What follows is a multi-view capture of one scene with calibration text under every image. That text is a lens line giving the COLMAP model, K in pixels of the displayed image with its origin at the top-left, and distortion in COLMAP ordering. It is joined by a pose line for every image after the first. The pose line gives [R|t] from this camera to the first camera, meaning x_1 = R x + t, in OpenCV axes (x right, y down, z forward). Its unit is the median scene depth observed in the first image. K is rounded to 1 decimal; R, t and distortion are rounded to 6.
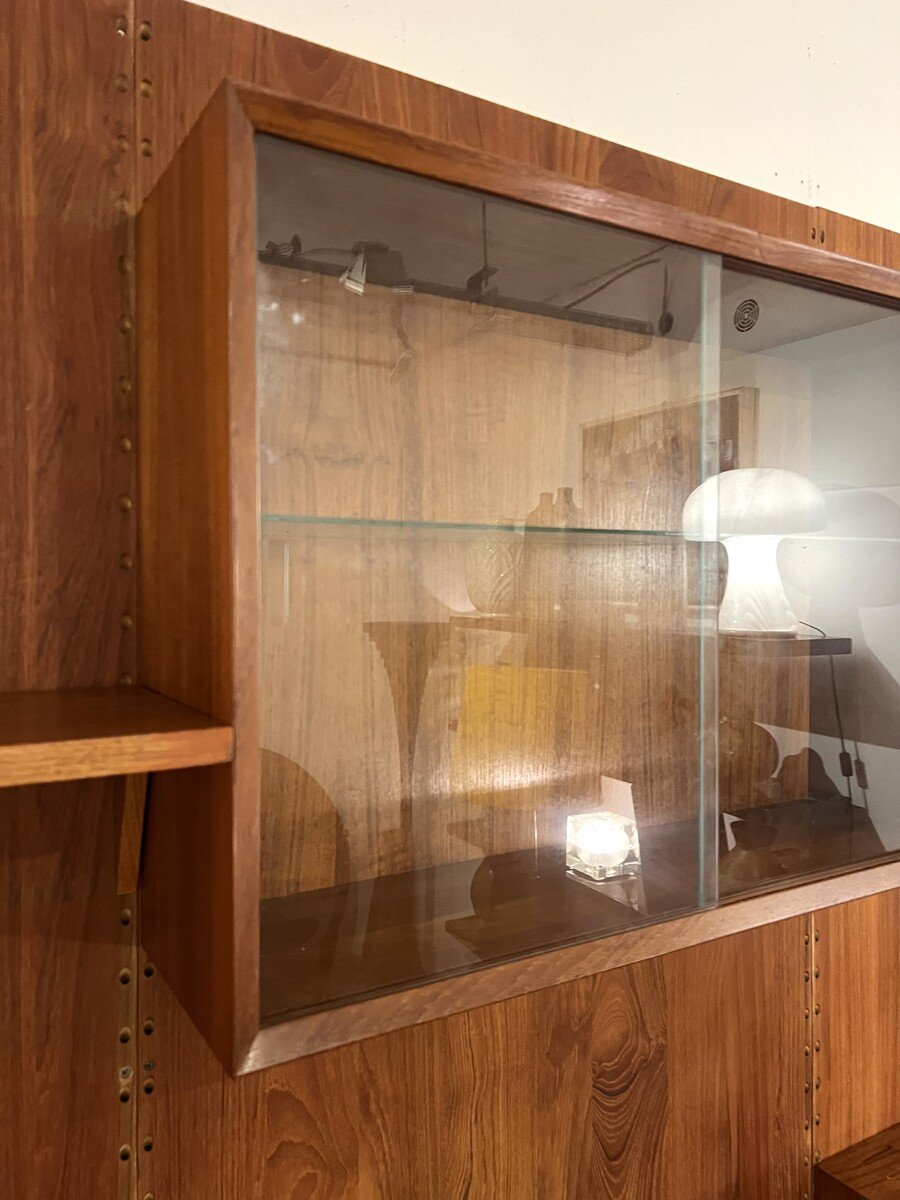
lens RADIAL K [[904.4, 0, 446.9], [0, 904.4, 597.4], [0, 0, 1]] dist [0.059630, -0.059469]
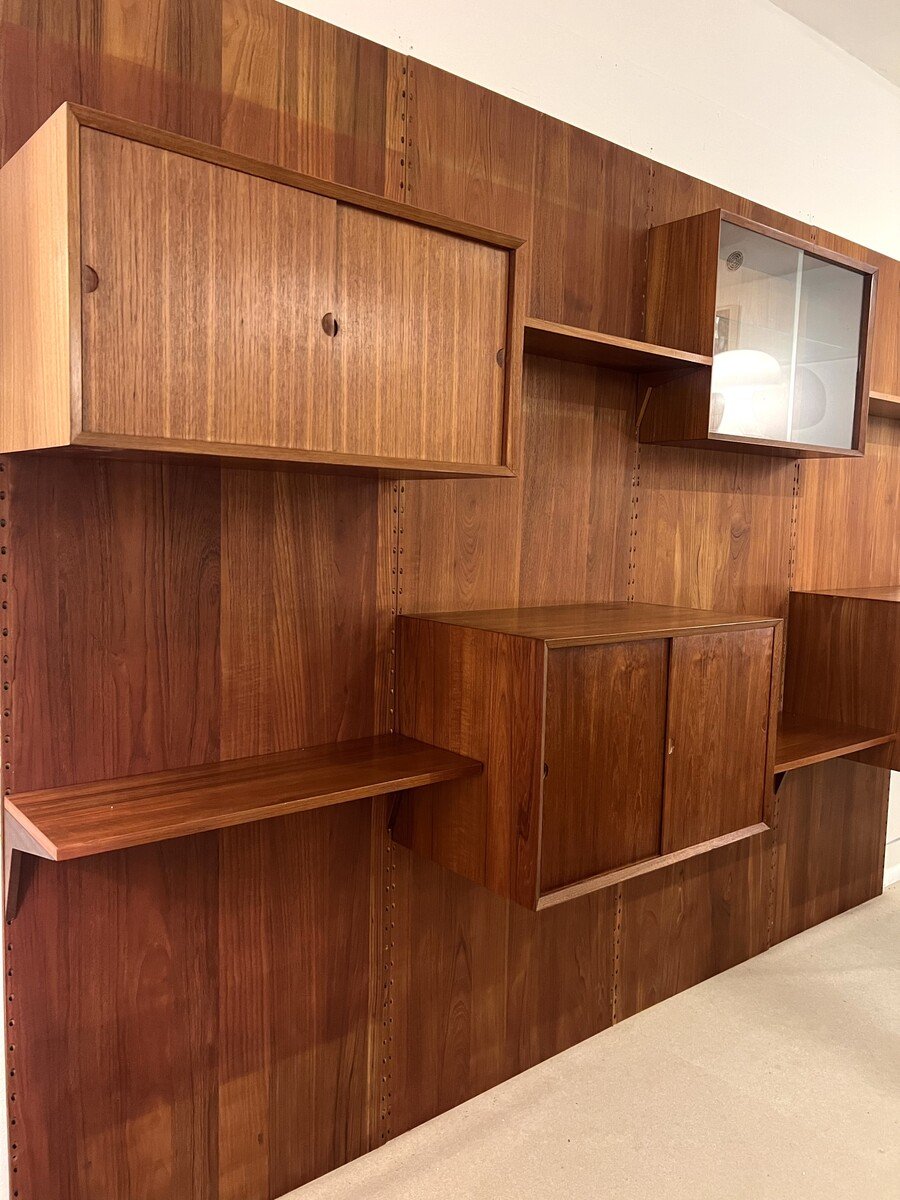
lens RADIAL K [[904.4, 0, 446.9], [0, 904.4, 597.4], [0, 0, 1]] dist [0.059630, -0.059469]
pose [[0.990303, 0.014107, 0.138208, -1.198200], [-0.025081, 0.996639, 0.077990, 0.557663], [-0.136643, -0.080701, 0.987328, -1.865351]]
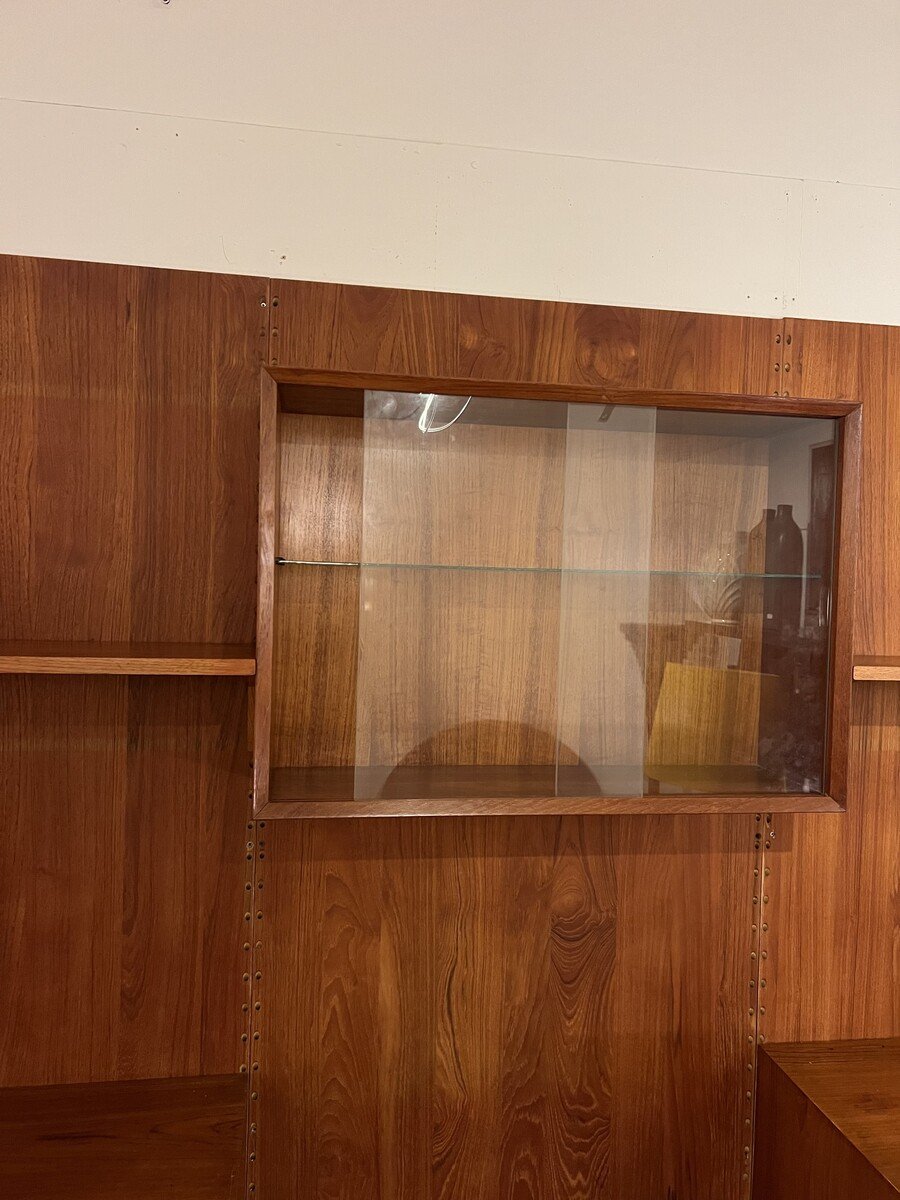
lens RADIAL K [[896.7, 0, 451.7], [0, 896.7, 602.6], [0, 0, 1]] dist [0.086726, -0.109597]
pose [[0.928313, 0.035626, -0.370088, 0.559656], [-0.033350, 0.999365, 0.012549, -0.021489], [0.370300, 0.000693, 0.928912, -0.468712]]
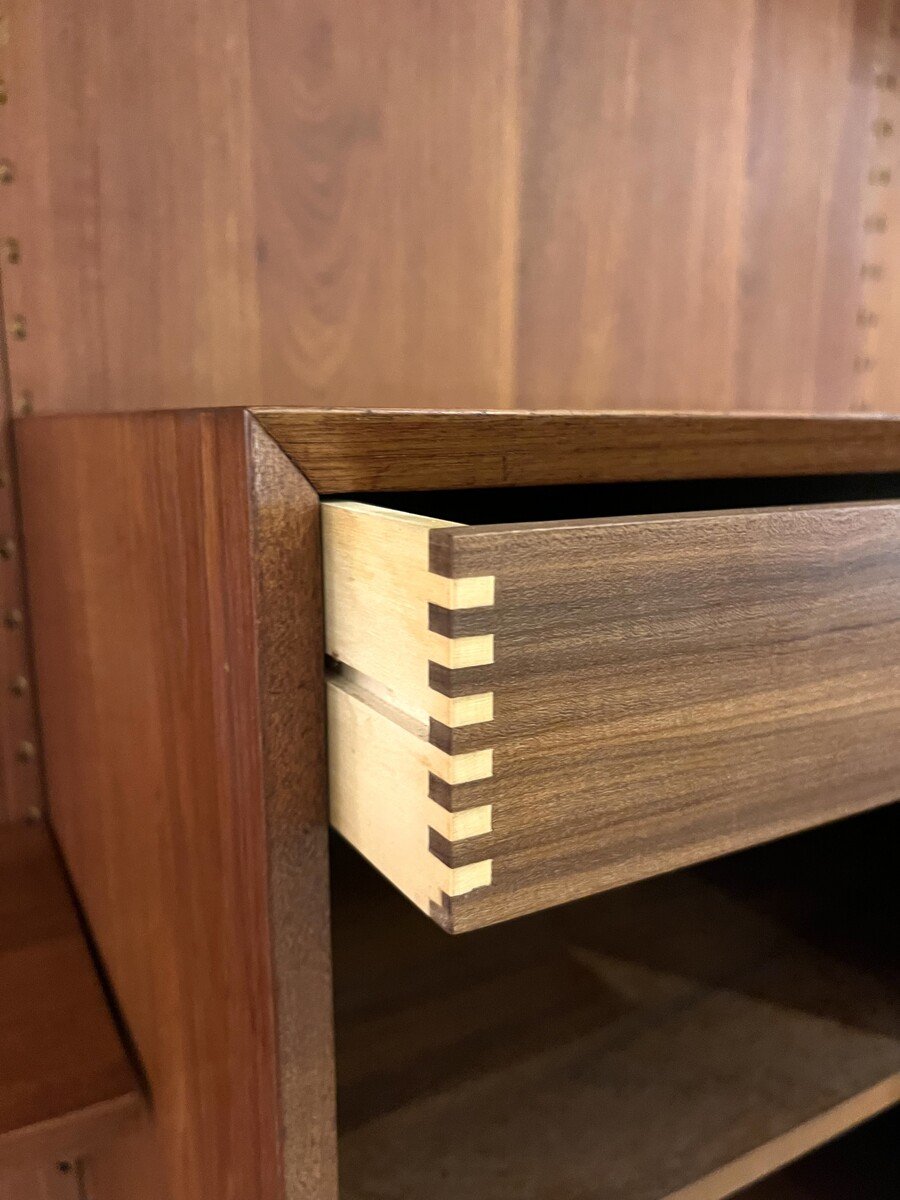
lens RADIAL K [[931.9, 0, 450.0], [0, 931.9, 600.0], [0, 0, 1]] dist [0.031856, -0.069846]
pose [[0.999631, 0.007209, -0.026202, -0.698573], [-0.002376, 0.983663, 0.180003, 0.784692], [0.027072, -0.179874, 0.983317, -0.313111]]
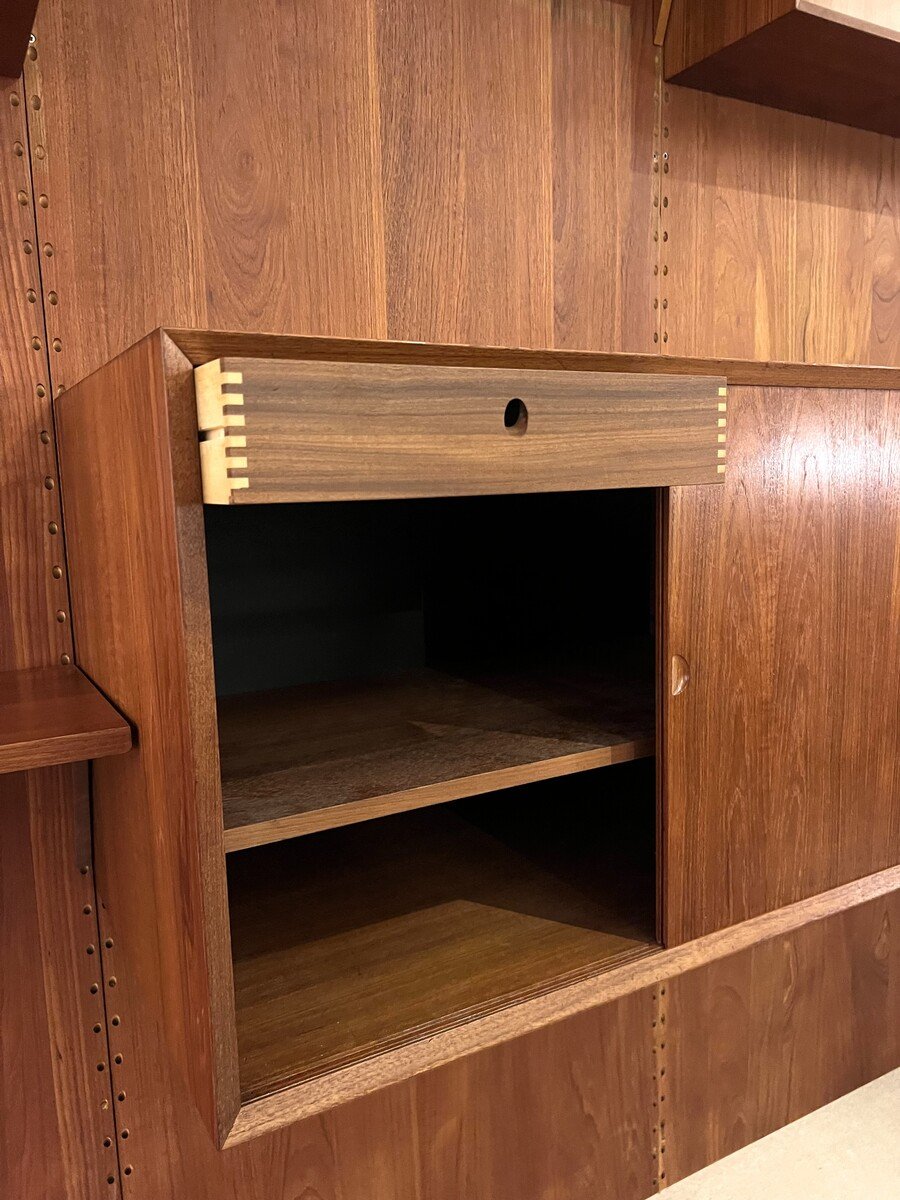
lens RADIAL K [[904.4, 0, 446.9], [0, 904.4, 597.4], [0, 0, 1]] dist [0.059630, -0.059469]
pose [[0.999222, -0.024375, -0.031016, -0.558954], [0.027888, 0.992576, 0.118385, 0.885347], [0.027900, -0.119158, 0.992483, -0.677434]]
